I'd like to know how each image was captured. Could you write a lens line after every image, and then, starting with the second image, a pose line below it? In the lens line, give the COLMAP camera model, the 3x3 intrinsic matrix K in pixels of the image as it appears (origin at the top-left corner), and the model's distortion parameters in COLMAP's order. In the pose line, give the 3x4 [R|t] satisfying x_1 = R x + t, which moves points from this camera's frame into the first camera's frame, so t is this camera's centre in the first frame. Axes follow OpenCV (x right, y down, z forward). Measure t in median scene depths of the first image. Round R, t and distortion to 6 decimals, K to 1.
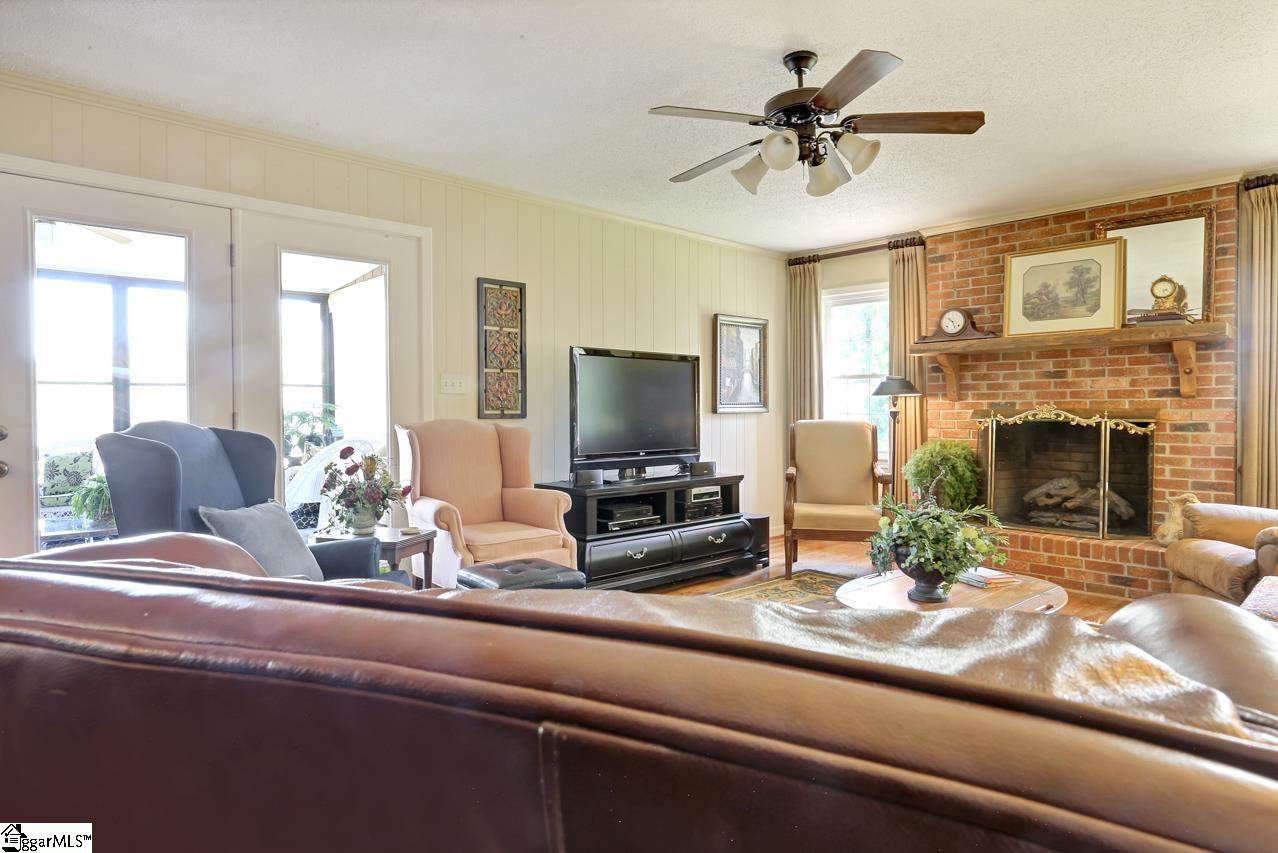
lens RADIAL K [[729.3, 0, 641.4], [0, 729.3, 415.1], [0, 0, 1]] dist [0.003689, 0.001953]
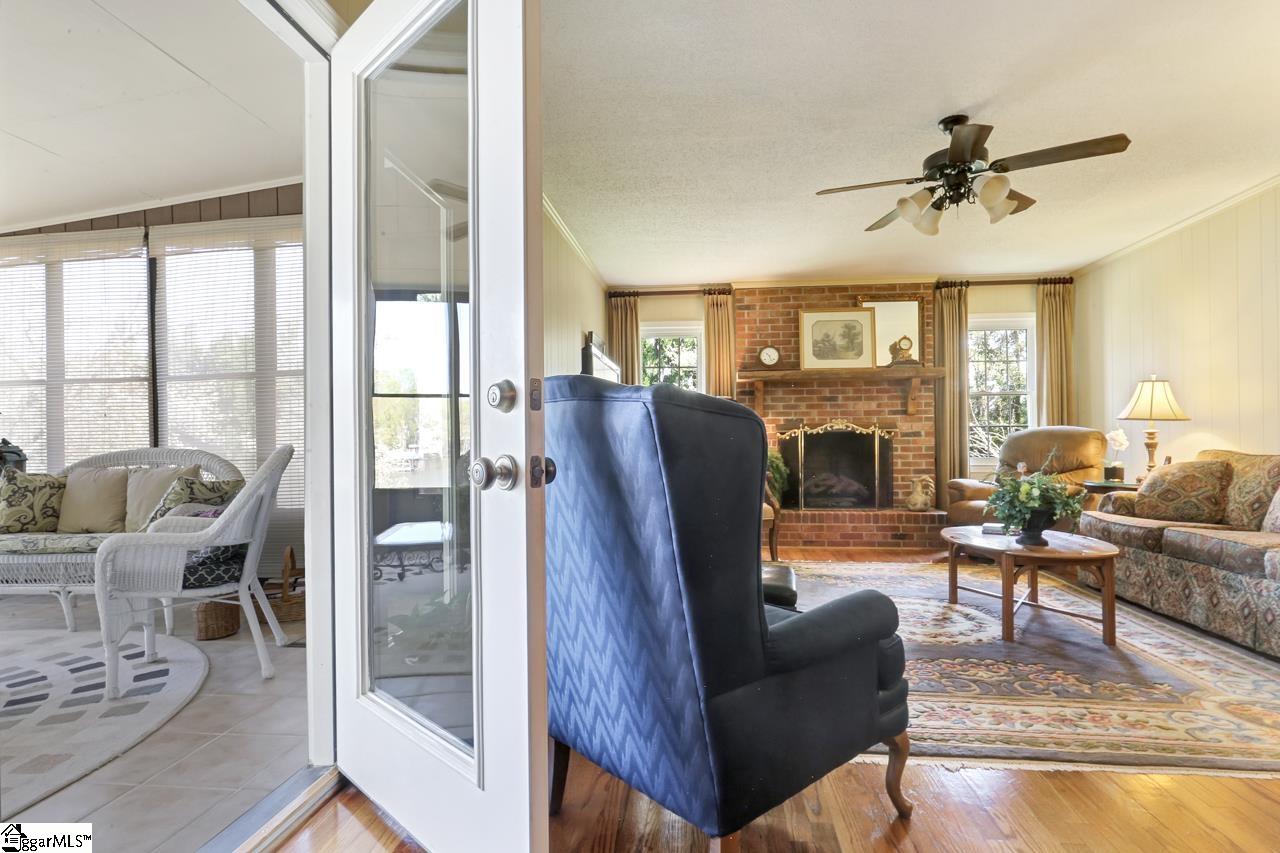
lens RADIAL K [[634.7, 0, 633.3], [0, 634.7, 433.1], [0, 0, 1]] dist [-0.007058, -0.000067]
pose [[0.771623, 0.004883, 0.636062, -0.519752], [0.009876, 0.999758, -0.019656, 0.031854], [-0.636004, 0.021449, 0.771388, 0.305033]]
